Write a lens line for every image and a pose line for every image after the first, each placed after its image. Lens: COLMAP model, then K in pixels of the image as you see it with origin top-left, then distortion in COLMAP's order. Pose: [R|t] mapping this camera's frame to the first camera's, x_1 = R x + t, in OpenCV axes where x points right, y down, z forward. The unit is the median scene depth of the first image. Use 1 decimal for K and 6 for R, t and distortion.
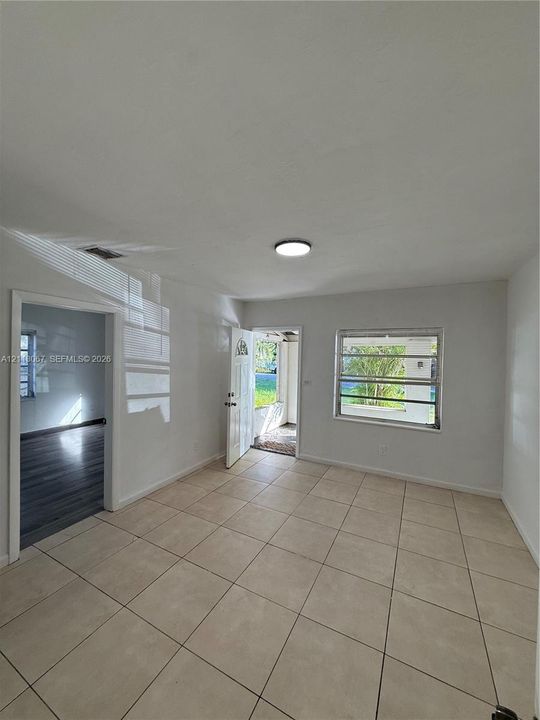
lens RADIAL K [[289.7, 0, 270.0], [0, 289.7, 360.0], [0, 0, 1]] dist [-0.001263, -0.000245]
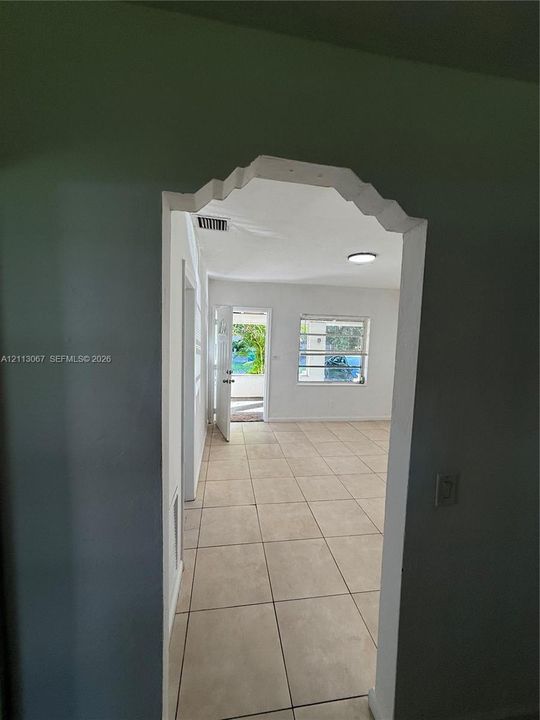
lens RADIAL K [[290.6, 0, 270.0], [0, 290.6, 360.0], [0, 0, 1]] dist [0.000607, 0.000055]
pose [[0.796368, -0.049868, 0.602753, -0.678934], [-0.004437, 0.996086, 0.088273, -0.017523], [-0.604796, -0.072973, 0.793030, 0.089599]]
